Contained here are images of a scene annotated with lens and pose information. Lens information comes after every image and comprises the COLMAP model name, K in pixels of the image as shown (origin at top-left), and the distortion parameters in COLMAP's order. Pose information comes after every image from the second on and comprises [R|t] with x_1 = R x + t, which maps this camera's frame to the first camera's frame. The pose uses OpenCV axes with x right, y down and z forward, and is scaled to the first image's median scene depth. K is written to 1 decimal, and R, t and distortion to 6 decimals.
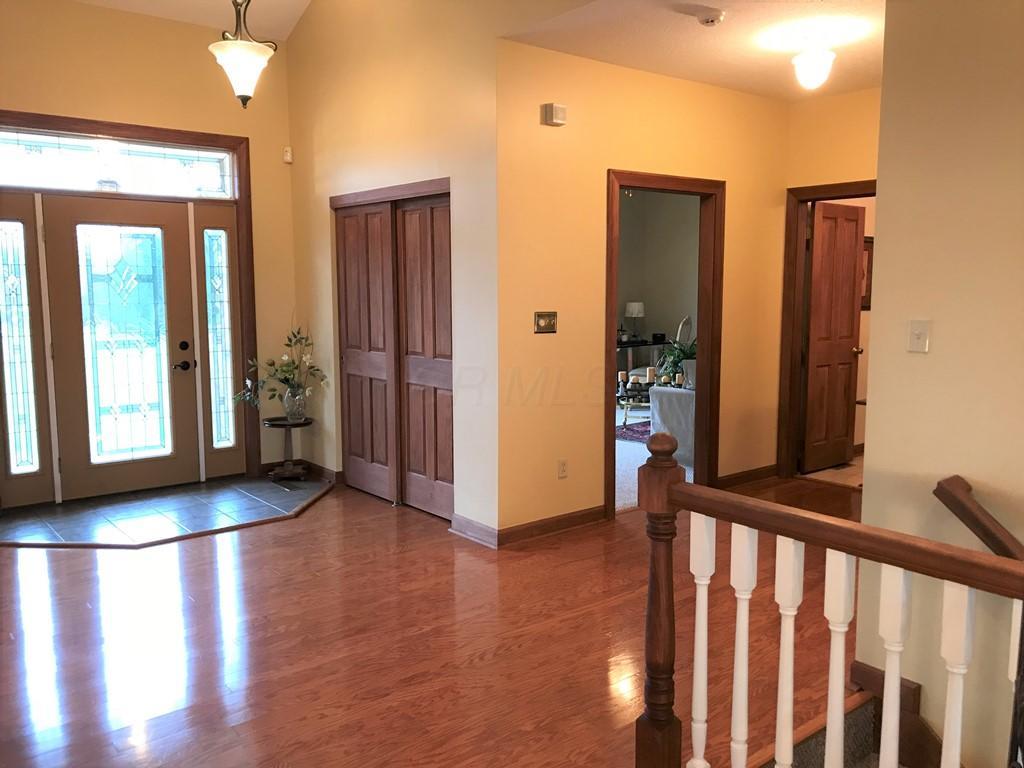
lens RADIAL K [[836.7, 0, 514.7], [0, 836.7, 381.3], [0, 0, 1]] dist [0.004868, -0.001663]
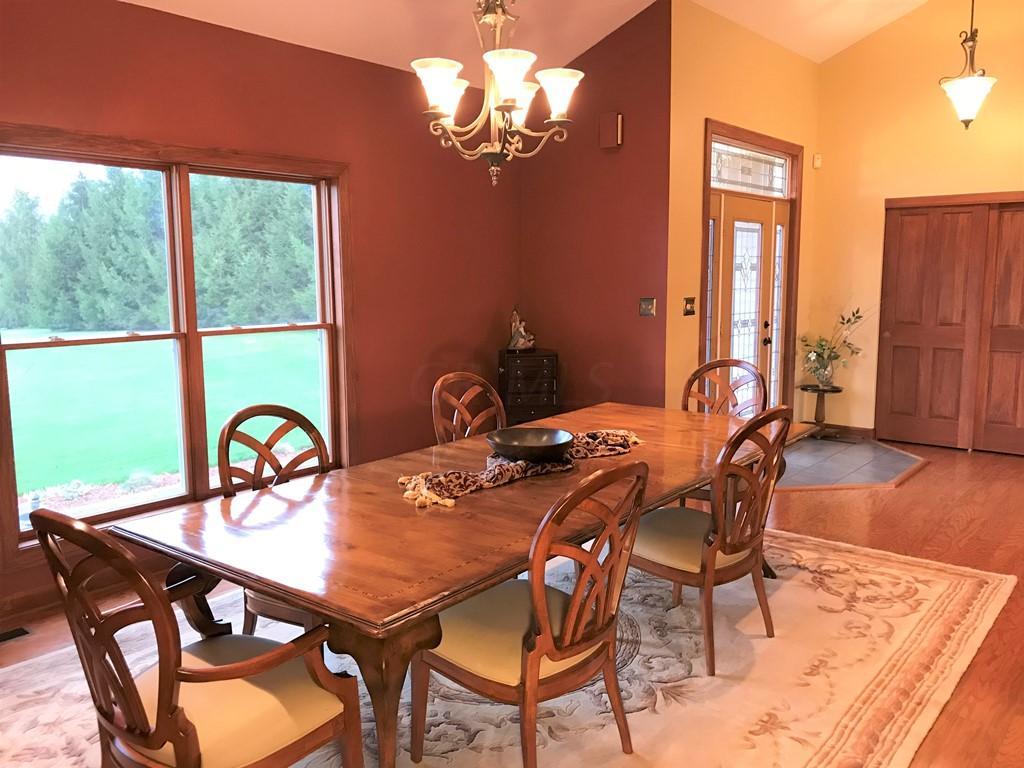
lens RADIAL K [[847.5, 0, 534.9], [0, 847.5, 378.6], [0, 0, 1]] dist [0.101484, 0.000075]
pose [[0.974980, -0.026730, 0.220679, -0.974066], [0.024293, 0.999610, 0.013750, 0.008807], [-0.220961, -0.008045, 0.975250, -0.103590]]
